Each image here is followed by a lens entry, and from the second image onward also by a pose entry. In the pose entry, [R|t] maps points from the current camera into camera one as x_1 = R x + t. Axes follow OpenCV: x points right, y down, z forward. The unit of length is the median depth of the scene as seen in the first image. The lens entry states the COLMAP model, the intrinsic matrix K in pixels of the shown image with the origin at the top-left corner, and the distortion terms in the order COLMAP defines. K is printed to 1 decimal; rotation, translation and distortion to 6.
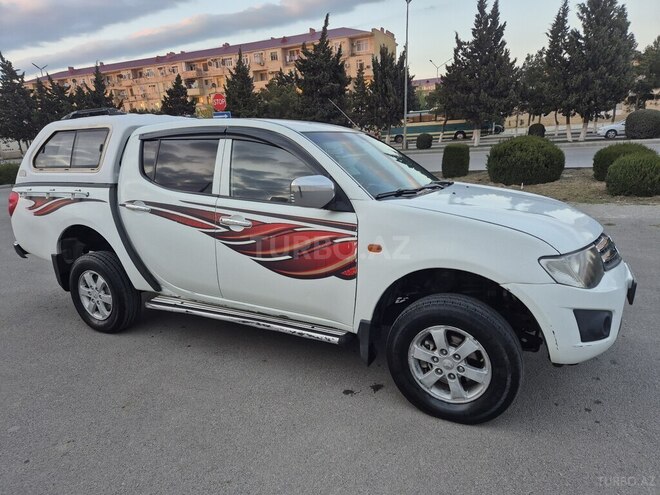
lens RADIAL K [[437.5, 0, 329.0], [0, 437.5, 252.6], [0, 0, 1]] dist [0.087969, -0.069123]
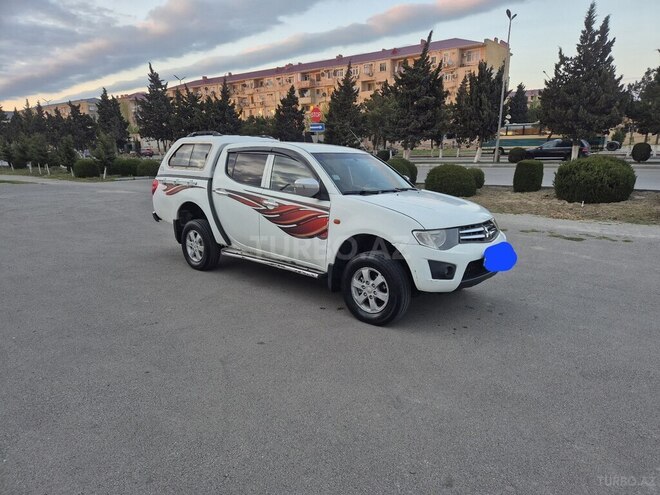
lens RADIAL K [[437.5, 0, 330.4], [0, 437.5, 251.7], [0, 0, 1]] dist [0.087969, -0.069123]
pose [[0.973027, 0.092092, -0.211512, 0.289185], [-0.095628, 0.995396, -0.006529, 0.077676], [0.209937, 0.026580, 0.977354, -0.450840]]
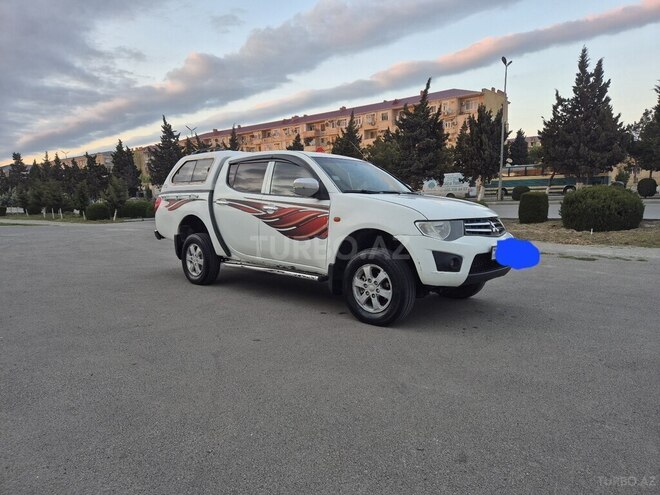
lens RADIAL K [[437.5, 0, 324.1], [0, 437.5, 243.4], [0, 0, 1]] dist [0.087969, -0.069123]
pose [[0.967329, 0.055935, -0.247278, 0.303251], [-0.089114, 0.988135, -0.125088, 0.188824], [0.237348, 0.143038, 0.960836, -0.403615]]
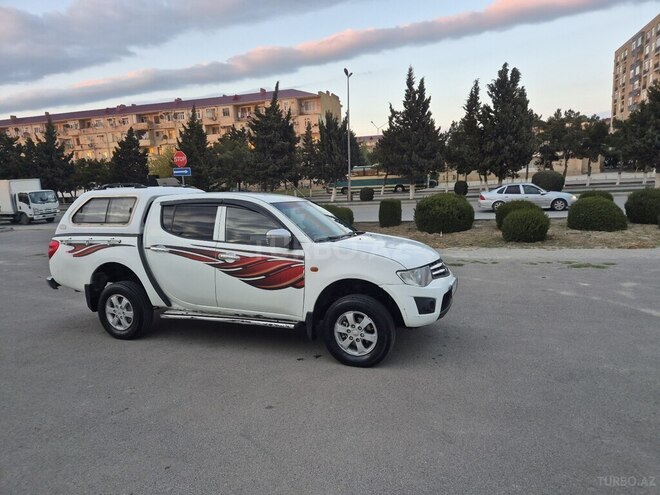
lens RADIAL K [[437.5, 0, 332.9], [0, 437.5, 249.6], [0, 0, 1]] dist [0.087969, -0.069123]
pose [[0.992753, -0.007776, 0.119917, -0.020188], [0.021334, 0.993457, -0.112196, 0.069435], [-0.118260, 0.113941, 0.986424, -0.479739]]
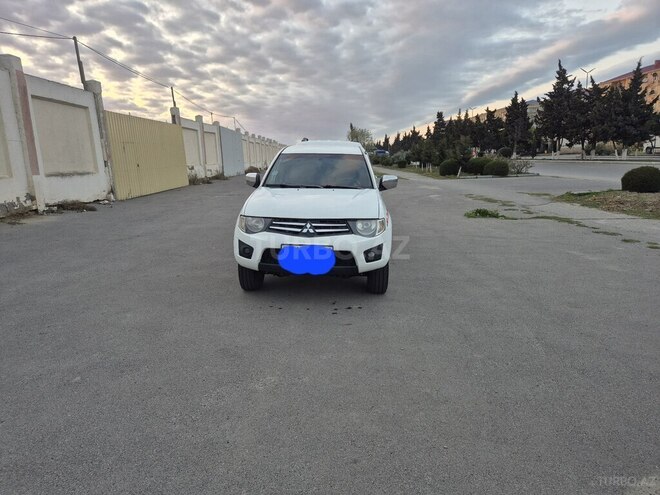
lens RADIAL K [[437.5, 0, 315.1], [0, 437.5, 220.0], [0, 0, 1]] dist [0.087969, -0.069123]
pose [[0.390119, 0.181444, -0.902710, 1.464941], [-0.234441, 0.967654, 0.093181, -0.145459], [0.890418, 0.175281, 0.420038, 0.208111]]
